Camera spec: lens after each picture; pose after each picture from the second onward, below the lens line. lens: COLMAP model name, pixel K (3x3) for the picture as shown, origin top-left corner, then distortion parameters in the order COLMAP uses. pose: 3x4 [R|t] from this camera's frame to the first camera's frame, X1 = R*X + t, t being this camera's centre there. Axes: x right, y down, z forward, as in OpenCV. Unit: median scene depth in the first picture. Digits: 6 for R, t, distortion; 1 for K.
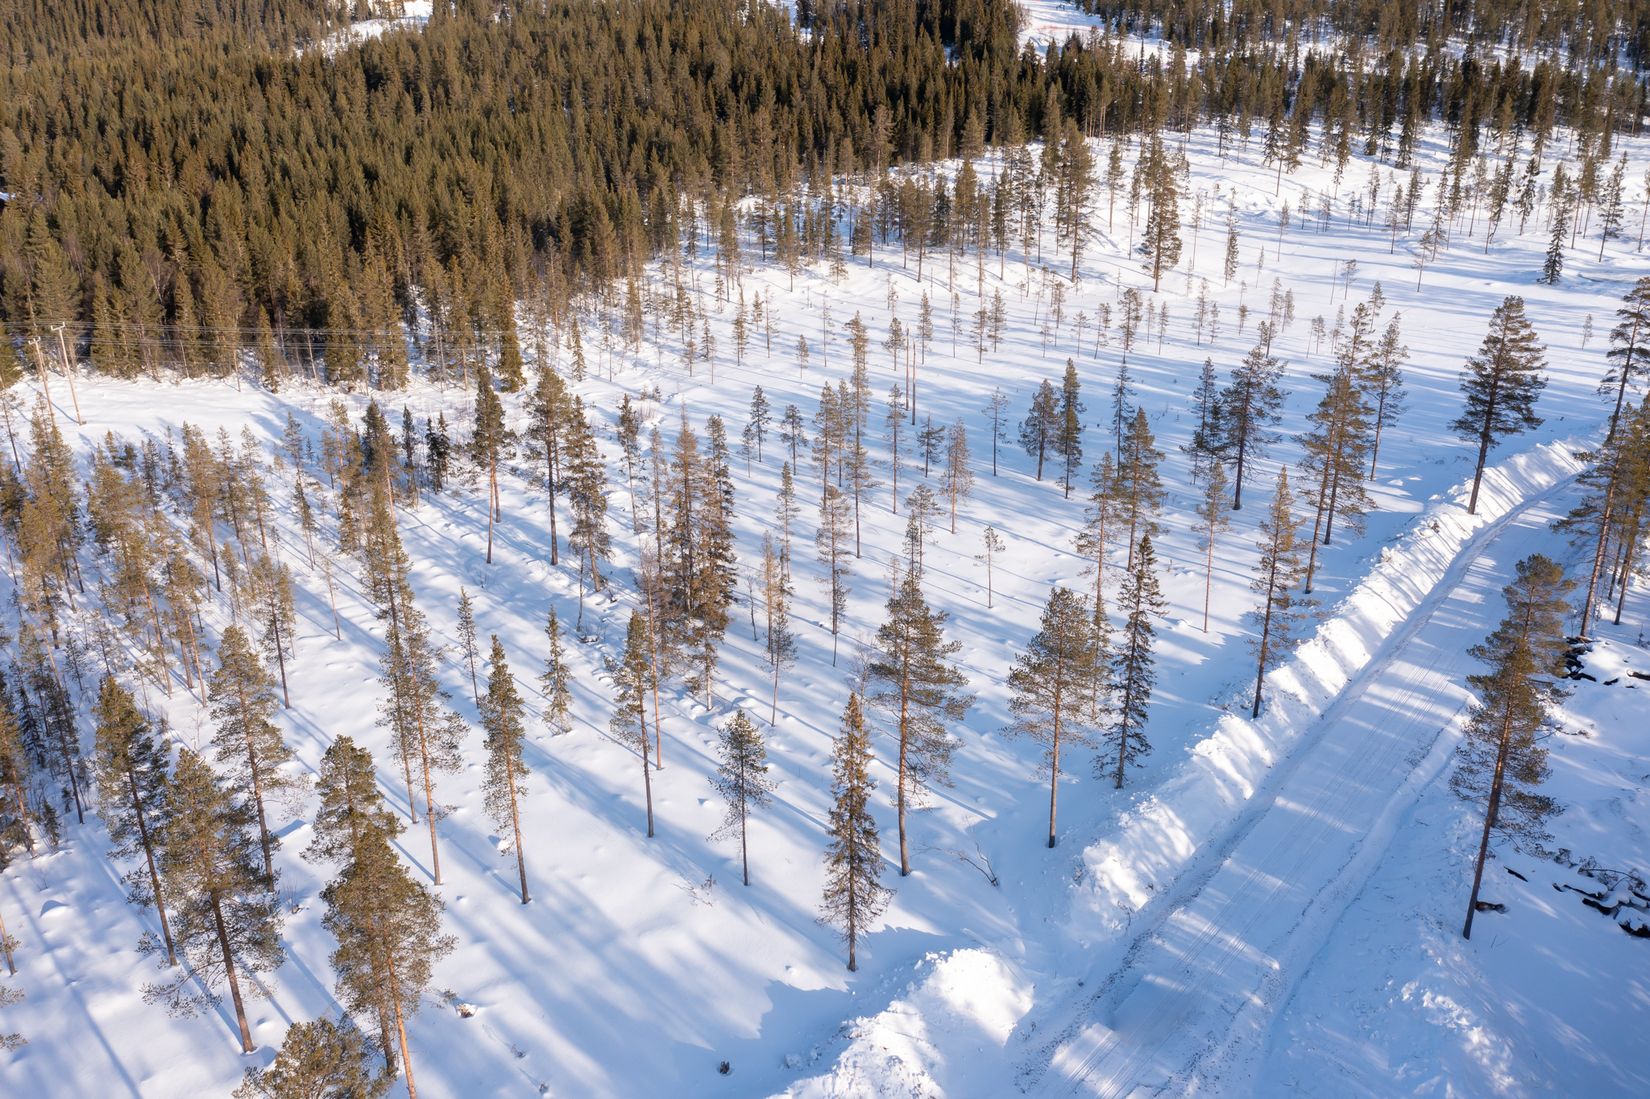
lens RADIAL K [[1323.5, 0, 823.6], [0, 1323.5, 561.6], [0, 0, 1]] dist [-0.034268, 0.007184]
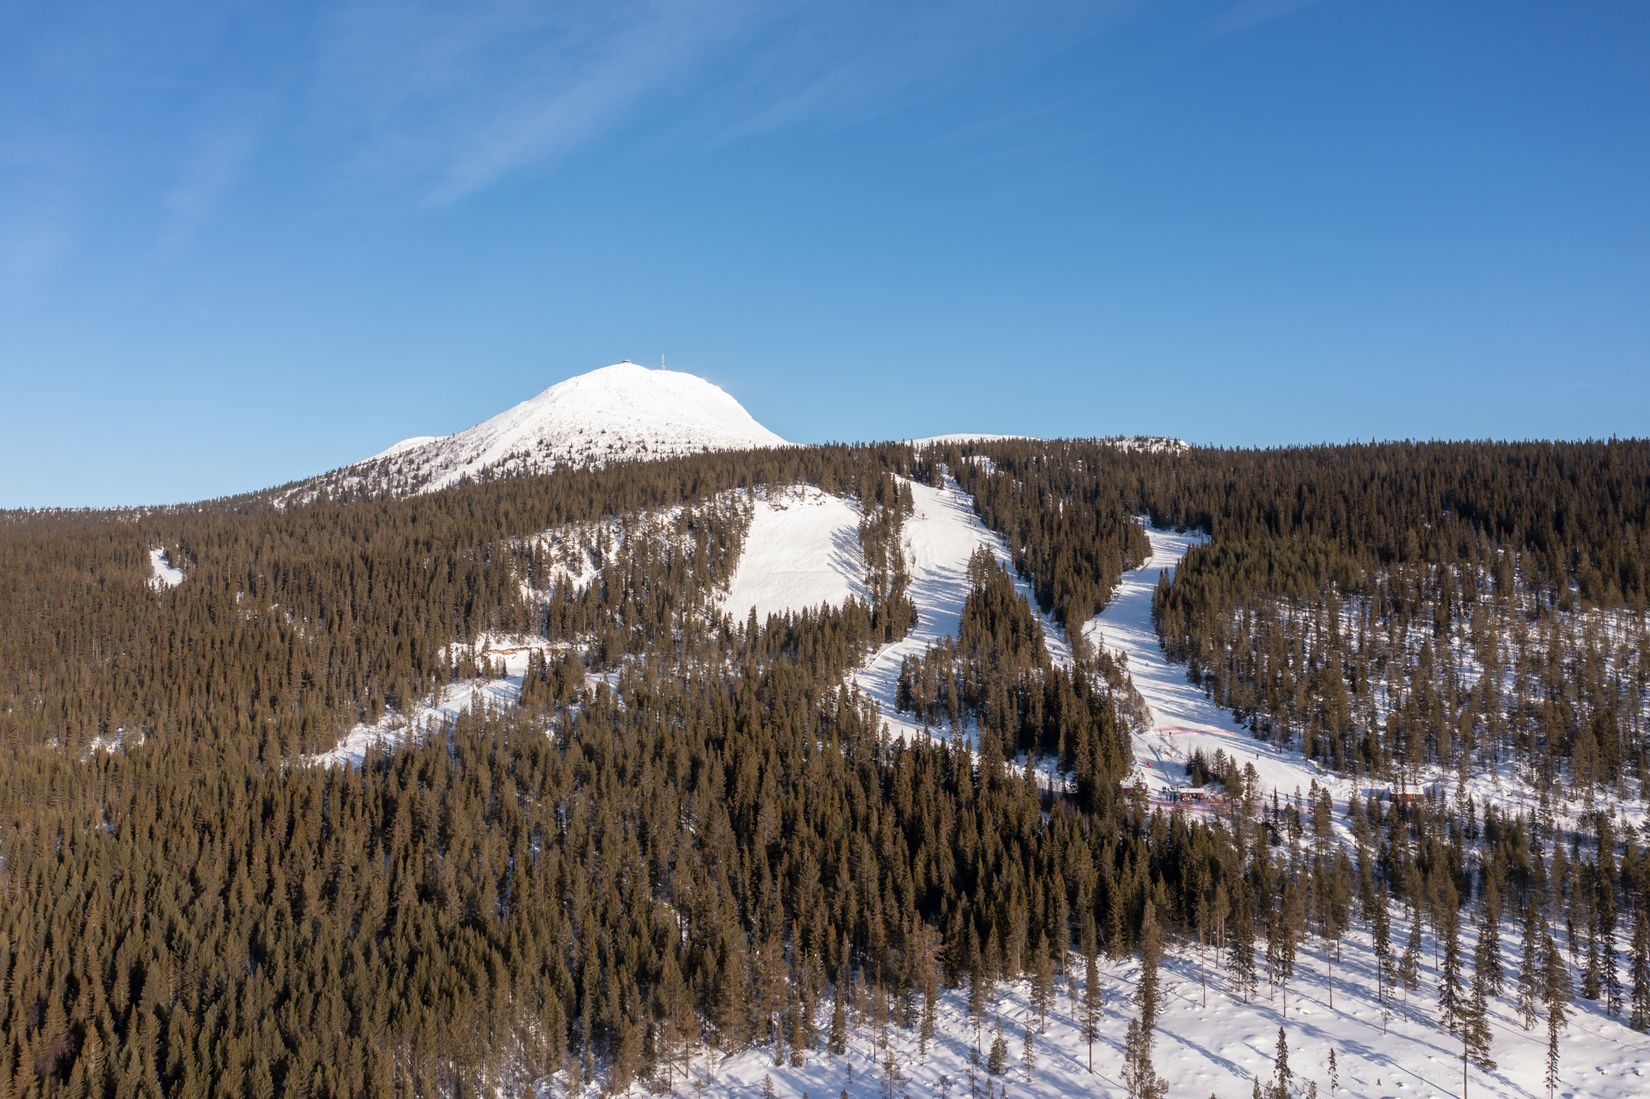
lens RADIAL K [[1323.5, 0, 823.6], [0, 1323.5, 561.6], [0, 0, 1]] dist [-0.034268, 0.007184]
pose [[0.990749, -0.004052, -0.135644, 0.265333], [-0.047754, 0.925212, -0.376434, -0.729377], [0.127024, 0.379429, 0.916460, 0.533907]]
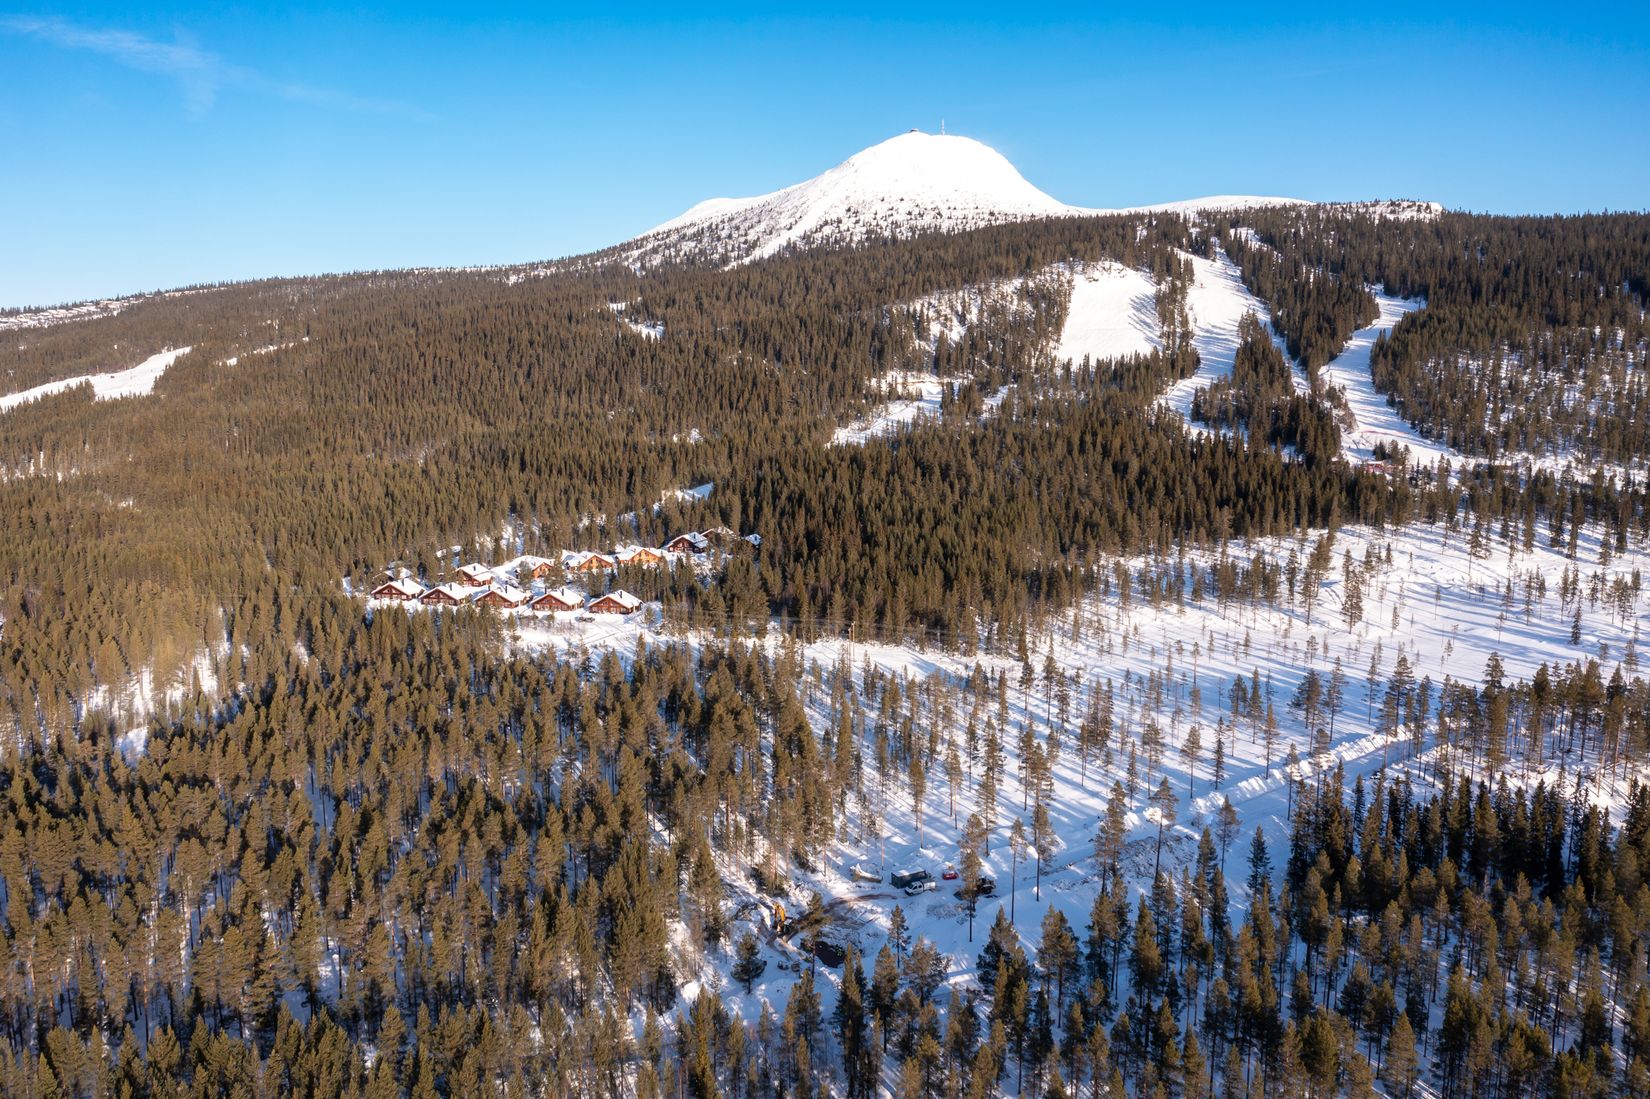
lens RADIAL K [[1323.5, 0, 823.6], [0, 1323.5, 561.6], [0, 0, 1]] dist [-0.034268, 0.007184]
pose [[0.951966, 0.052520, -0.301666, 0.196981], [-0.111496, 0.977003, -0.181751, 0.256750], [0.285183, 0.206655, 0.935930, -2.099413]]
